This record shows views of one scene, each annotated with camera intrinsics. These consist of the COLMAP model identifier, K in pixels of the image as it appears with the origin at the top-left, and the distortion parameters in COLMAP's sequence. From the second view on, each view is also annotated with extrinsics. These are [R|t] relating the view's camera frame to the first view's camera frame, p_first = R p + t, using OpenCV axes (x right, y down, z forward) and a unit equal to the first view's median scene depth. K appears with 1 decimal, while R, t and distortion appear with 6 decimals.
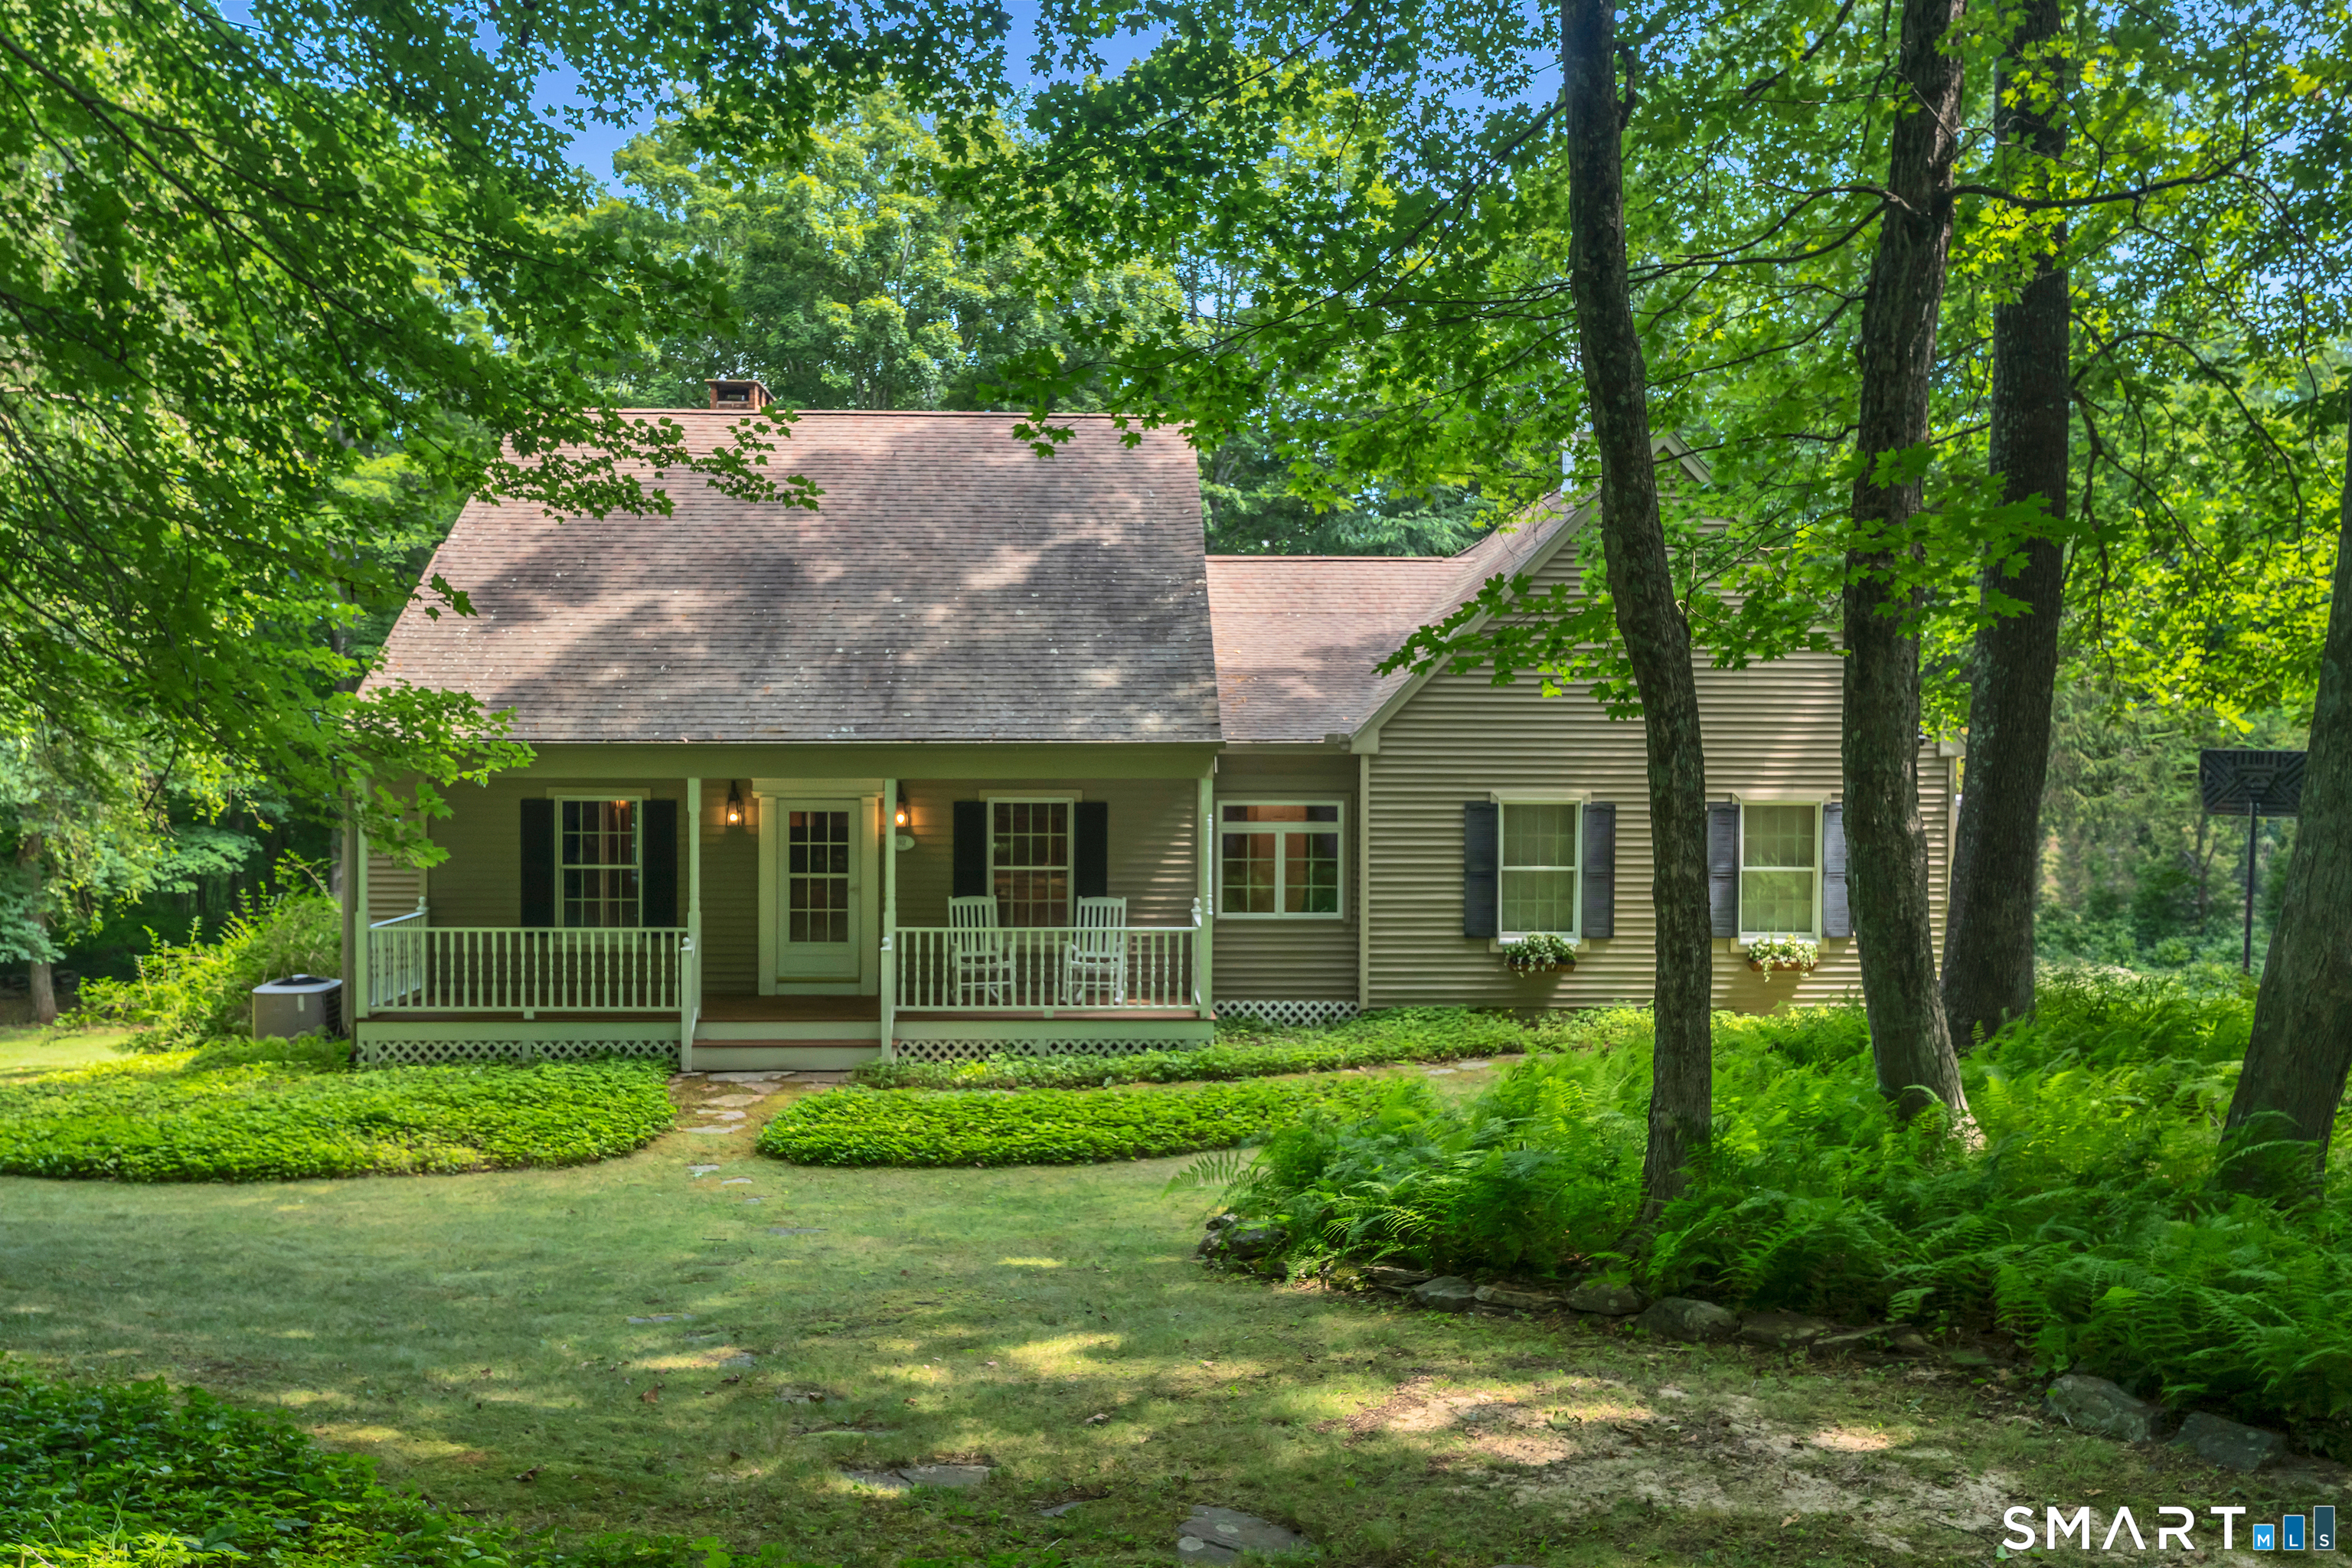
lens RADIAL K [[1779.9, 0, 1177.8], [0, 1779.9, 785.6], [0, 0, 1]] dist [0.003644, 0.000323]
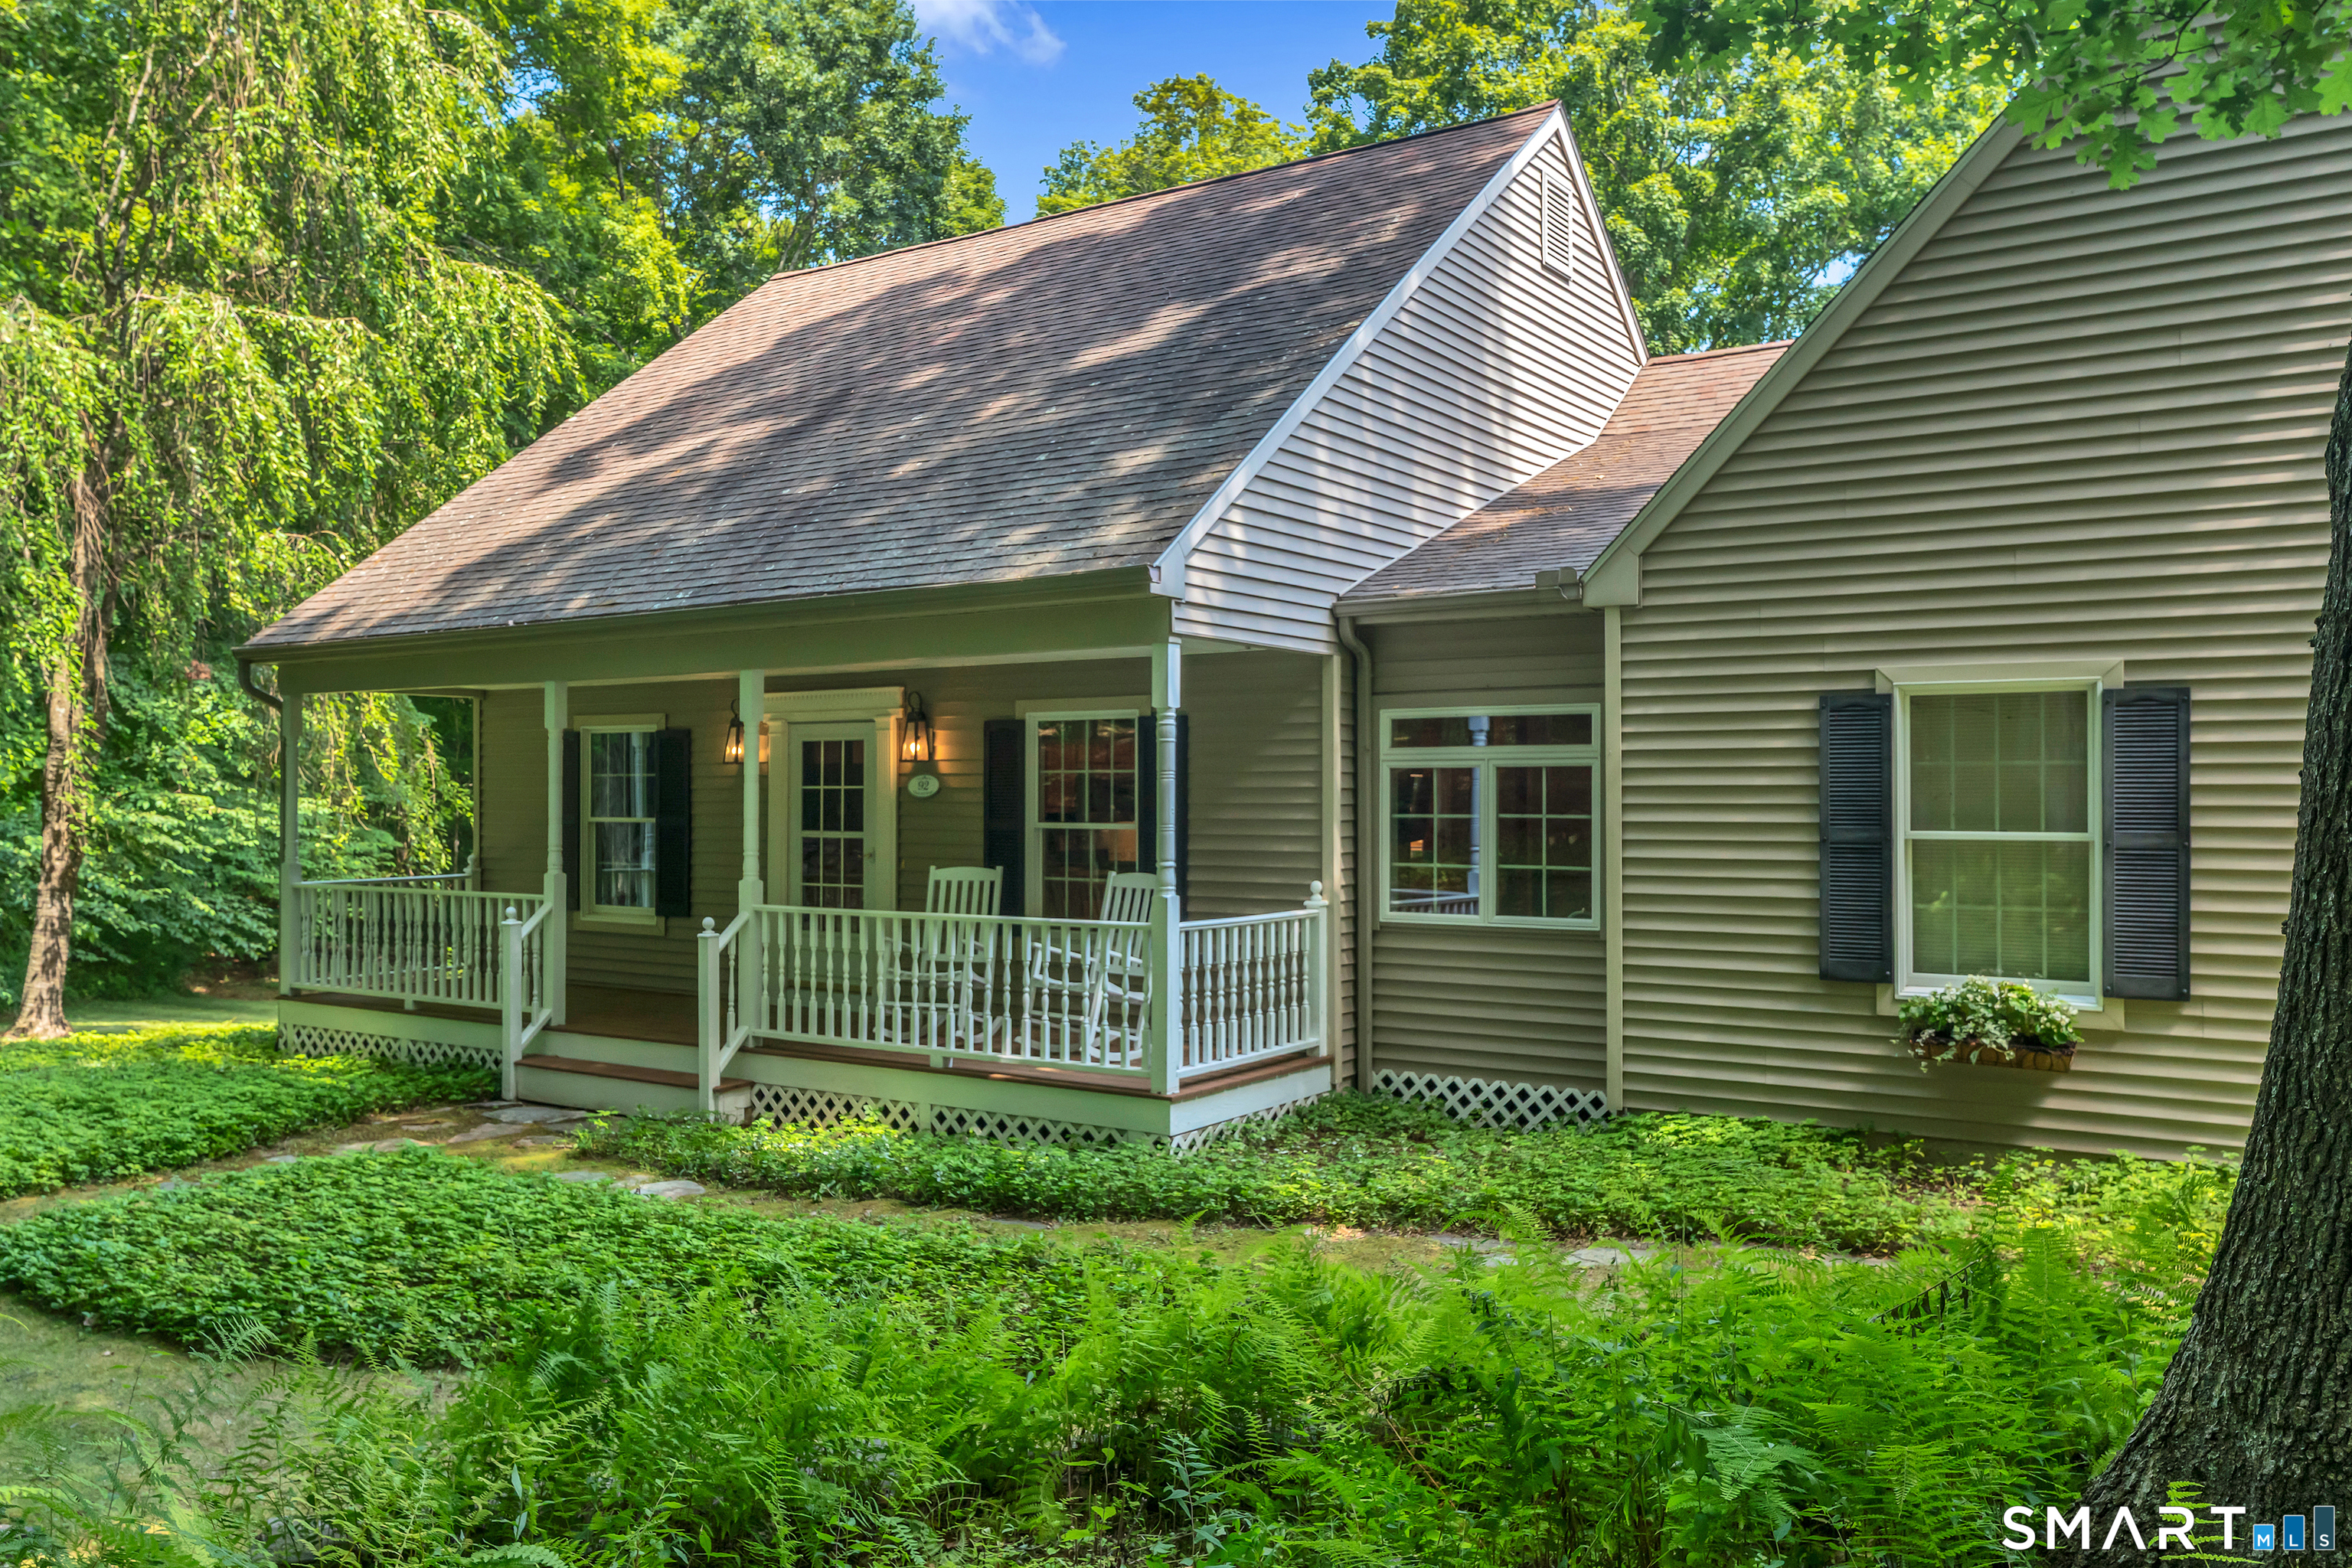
lens RADIAL K [[1743.0, 0, 1174.6], [0, 1743.0, 779.8], [0, 0, 1]] dist [-0.007679, 0.000939]
pose [[0.800554, -0.010423, -0.599170, 0.301557], [-0.003913, 0.999736, -0.022620, 0.043531], [0.599248, 0.020453, 0.800302, 0.527226]]
